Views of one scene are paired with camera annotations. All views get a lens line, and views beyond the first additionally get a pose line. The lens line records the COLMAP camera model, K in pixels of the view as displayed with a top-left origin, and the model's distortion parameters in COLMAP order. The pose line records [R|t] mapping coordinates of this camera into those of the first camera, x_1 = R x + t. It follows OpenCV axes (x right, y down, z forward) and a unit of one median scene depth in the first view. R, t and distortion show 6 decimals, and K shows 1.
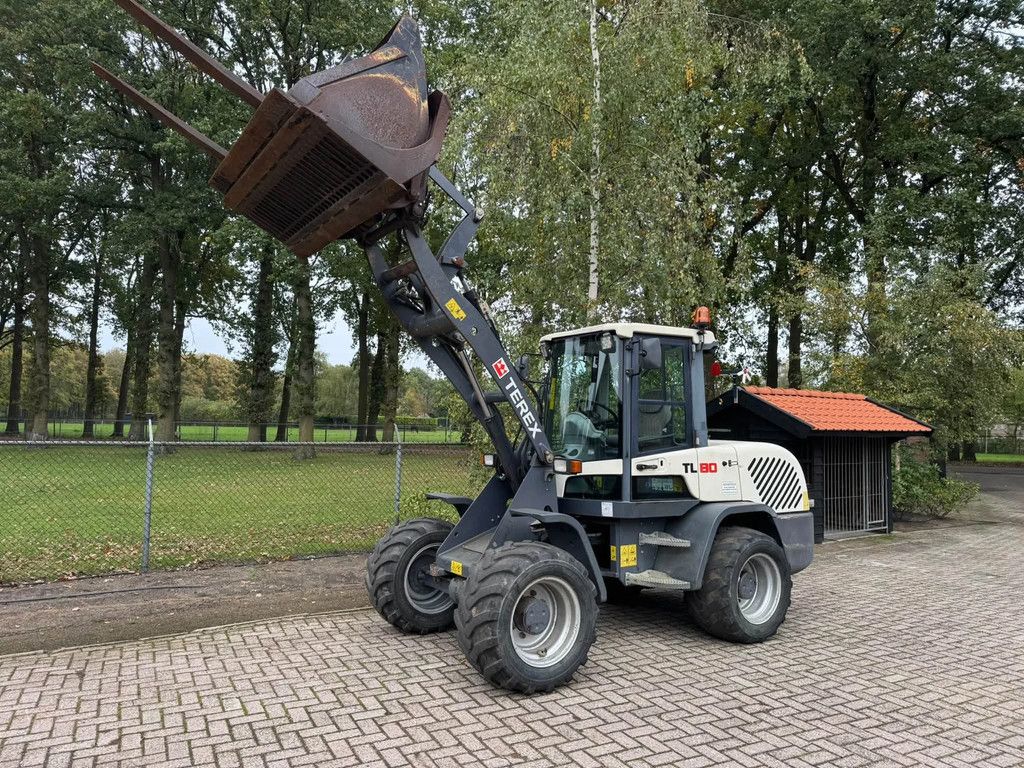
lens RADIAL K [[722.4, 0, 513.3], [0, 722.4, 358.4], [0, 0, 1]] dist [0.008353, -0.006844]
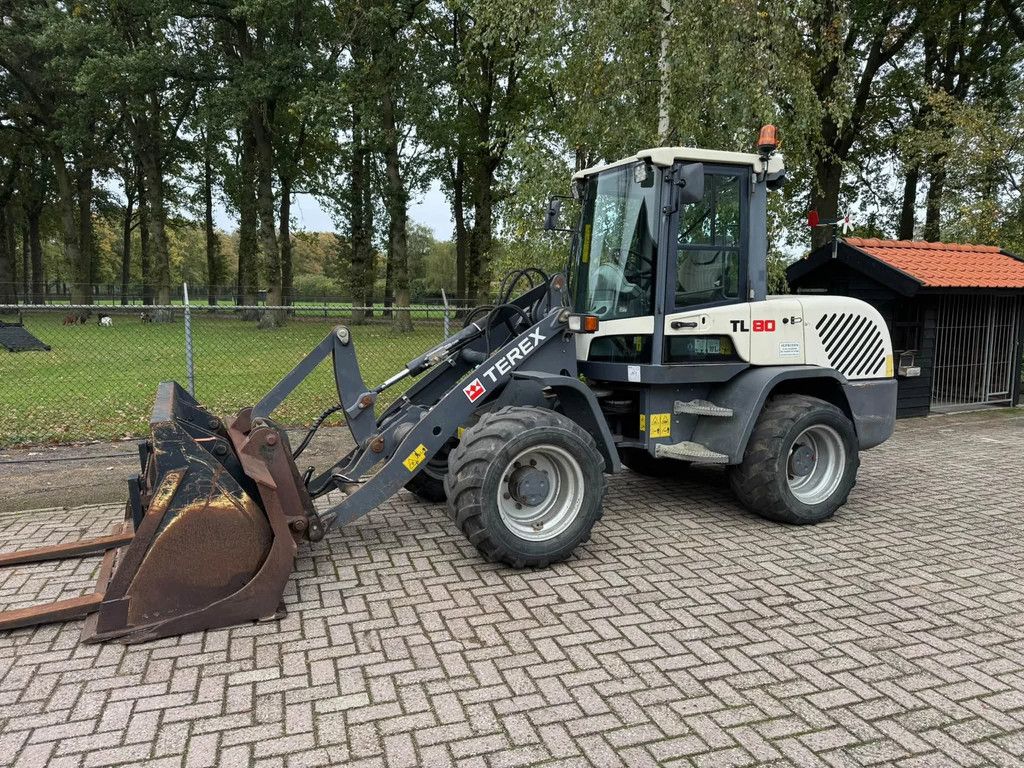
lens RADIAL K [[714.7, 0, 512.0], [0, 714.7, 384.0], [0, 0, 1]] dist [0.082026, -0.117232]
pose [[0.987914, 0.005959, -0.154887, 0.137666], [0.026382, 0.978215, 0.205911, 0.045574], [0.152739, -0.207509, 0.966235, 0.162397]]
